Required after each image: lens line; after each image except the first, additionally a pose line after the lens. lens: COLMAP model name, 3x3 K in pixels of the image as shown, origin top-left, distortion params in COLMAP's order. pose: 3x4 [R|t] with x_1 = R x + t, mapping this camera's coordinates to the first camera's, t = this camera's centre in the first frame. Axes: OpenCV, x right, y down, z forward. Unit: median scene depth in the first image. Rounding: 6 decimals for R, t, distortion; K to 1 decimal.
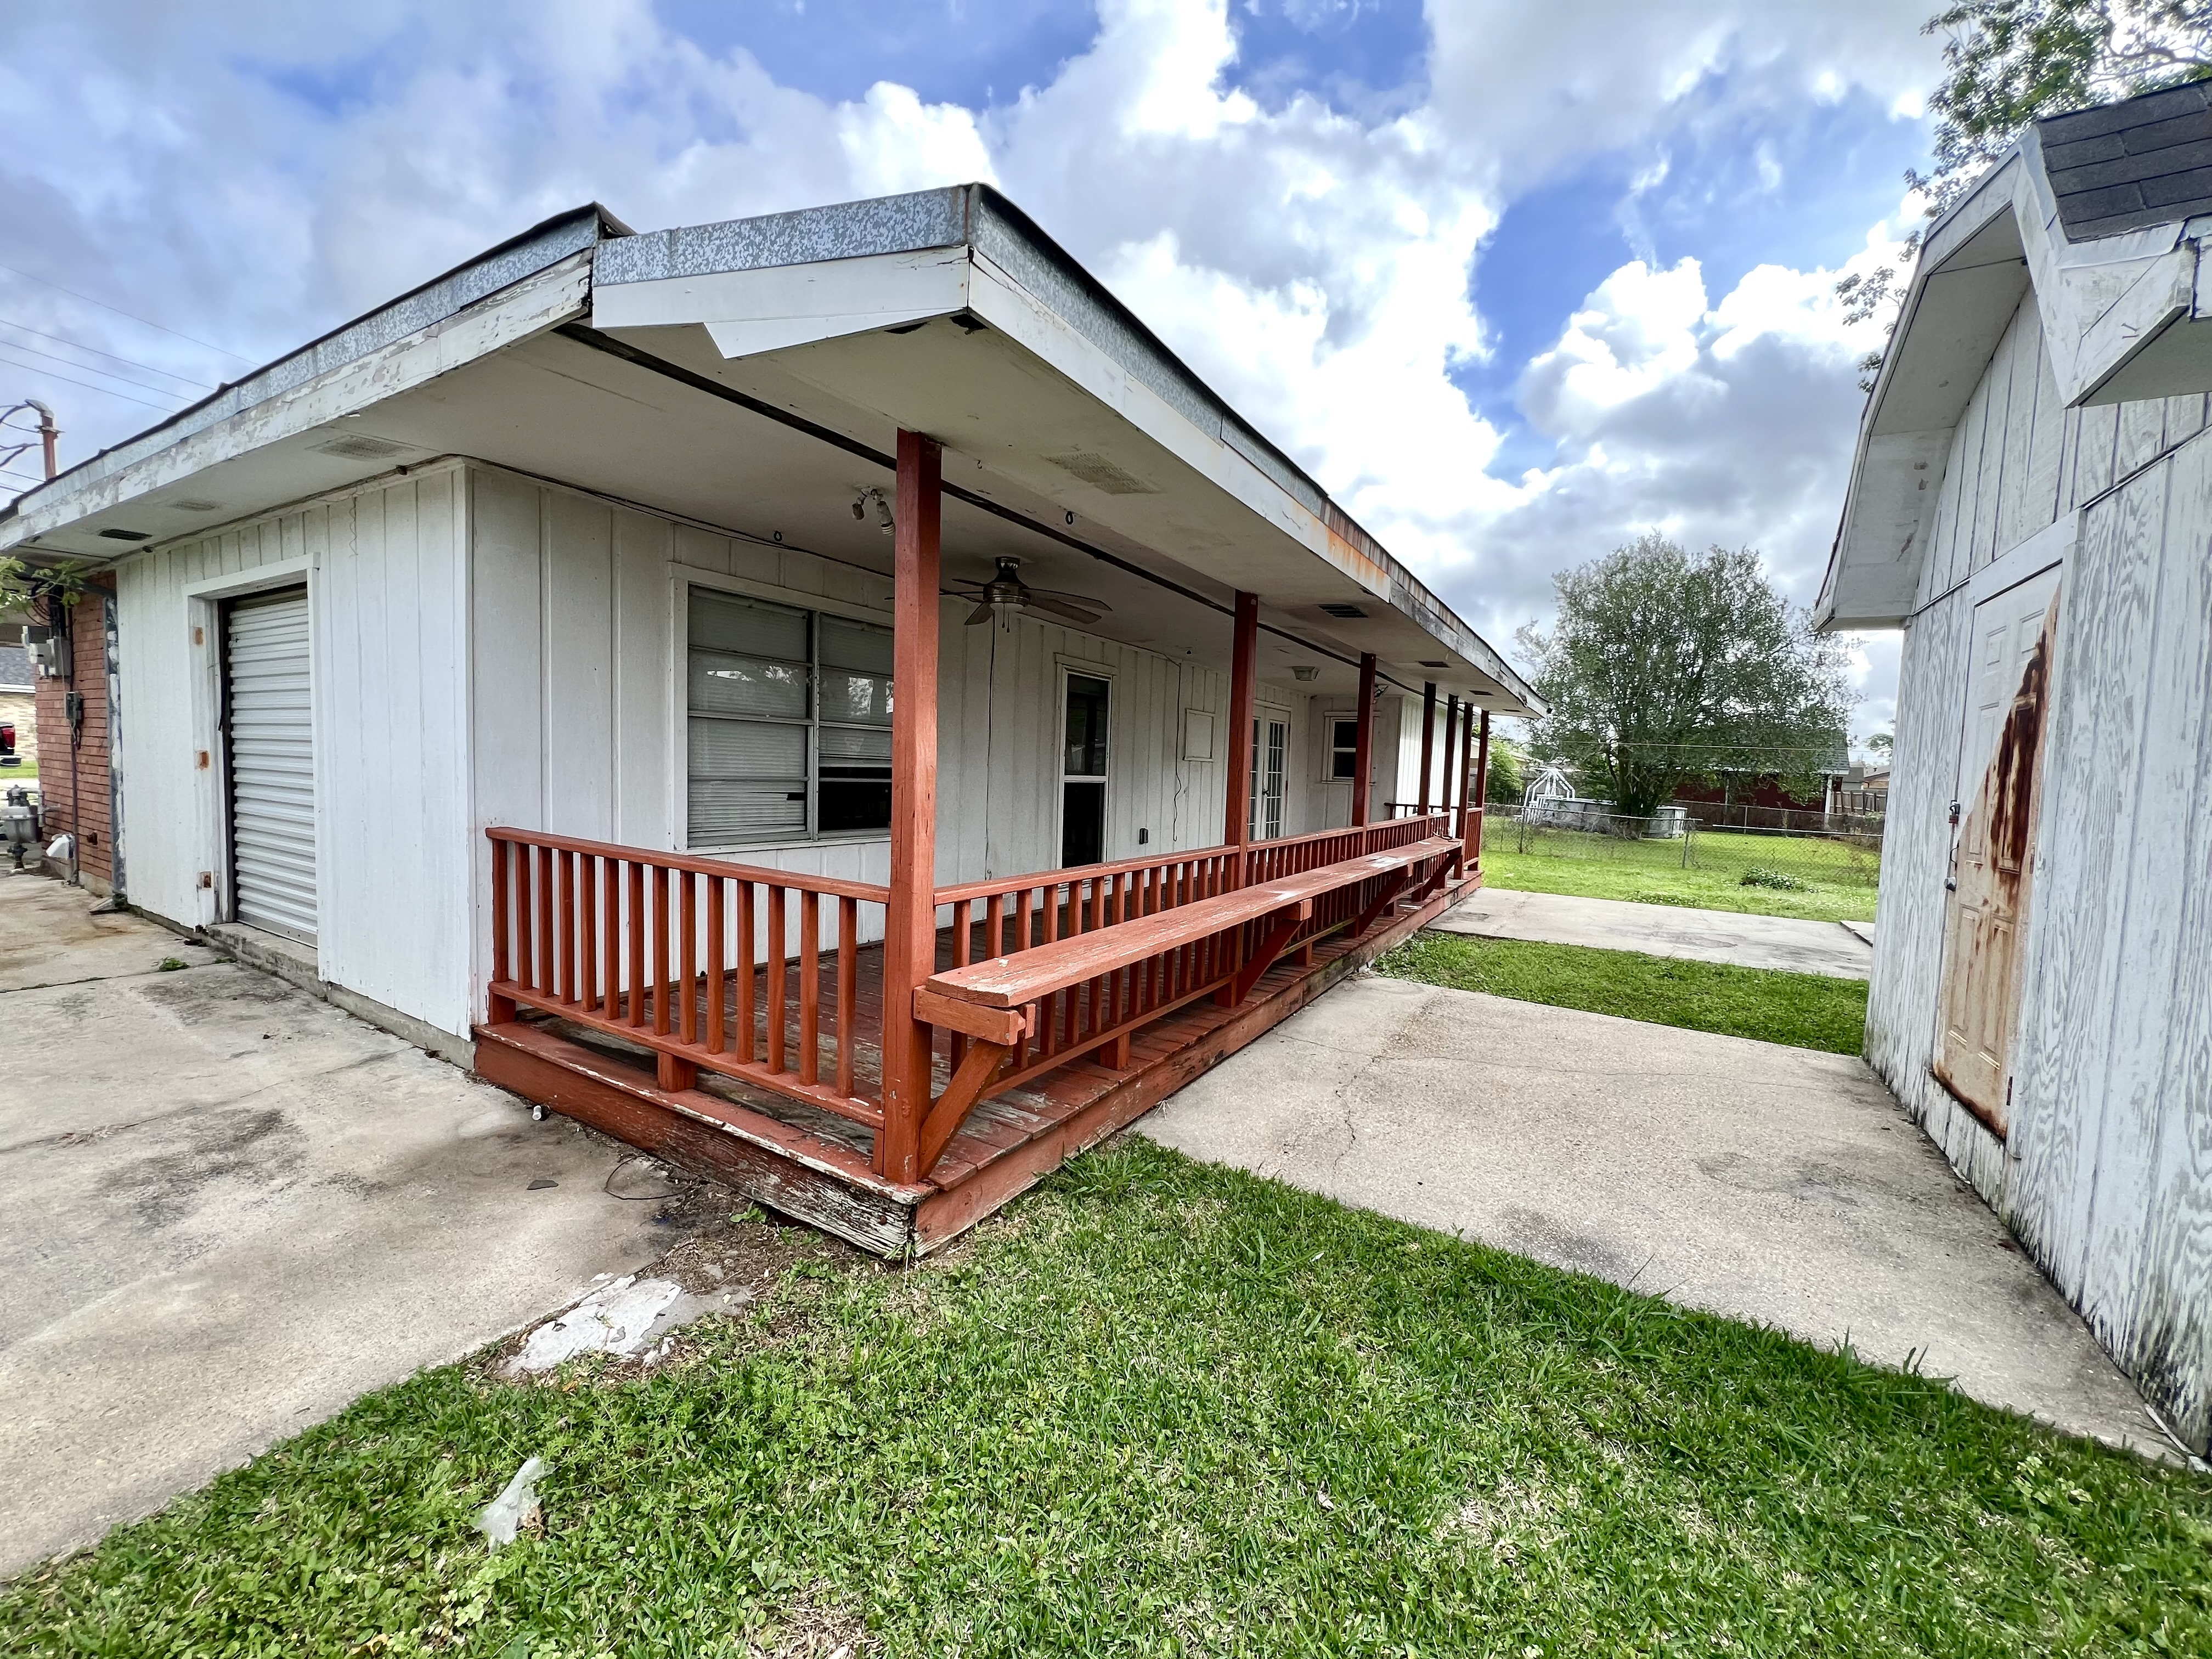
lens RADIAL K [[882.4, 0, 1106.3], [0, 882.4, 822.0], [0, 0, 1]] dist [-0.000547, 0.000249]
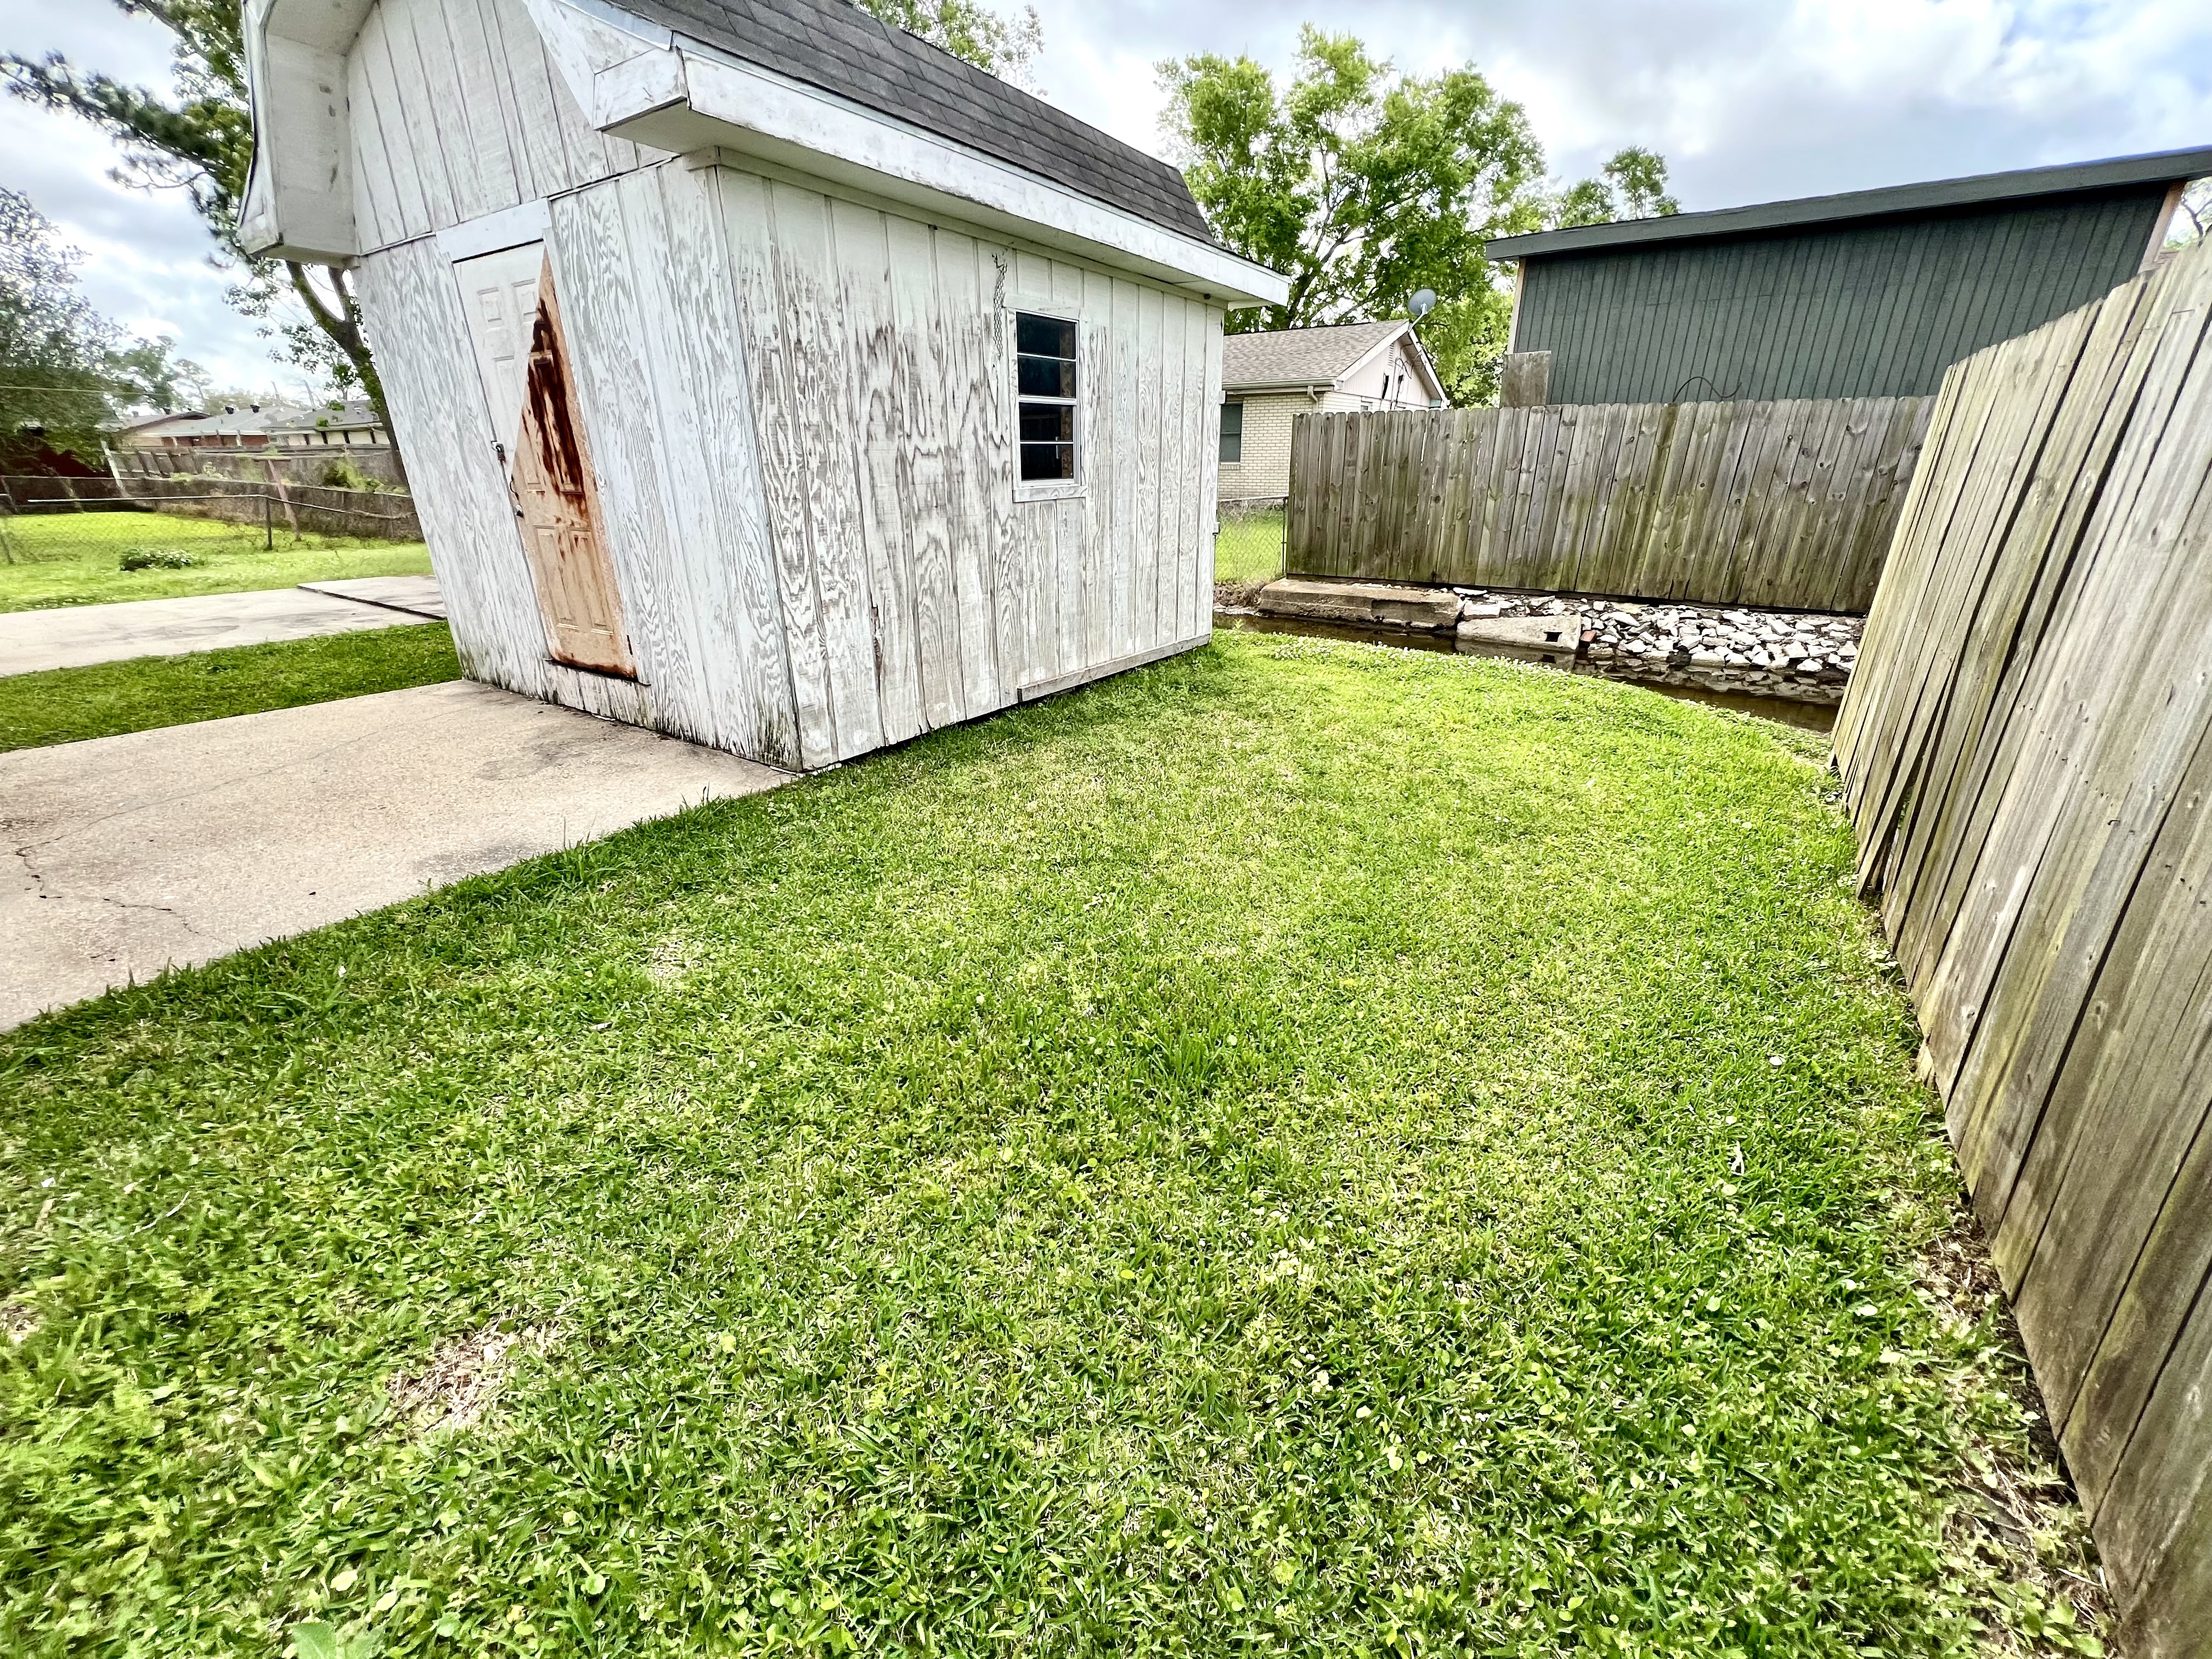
lens RADIAL K [[882.4, 0, 1106.3], [0, 882.4, 822.0], [0, 0, 1]] dist [-0.000547, 0.000249]
pose [[0.039814, -0.416778, 0.908136, -0.434529], [0.065528, 0.907989, 0.413838, 0.006430], [-0.997056, 0.043032, 0.063462, 0.093632]]
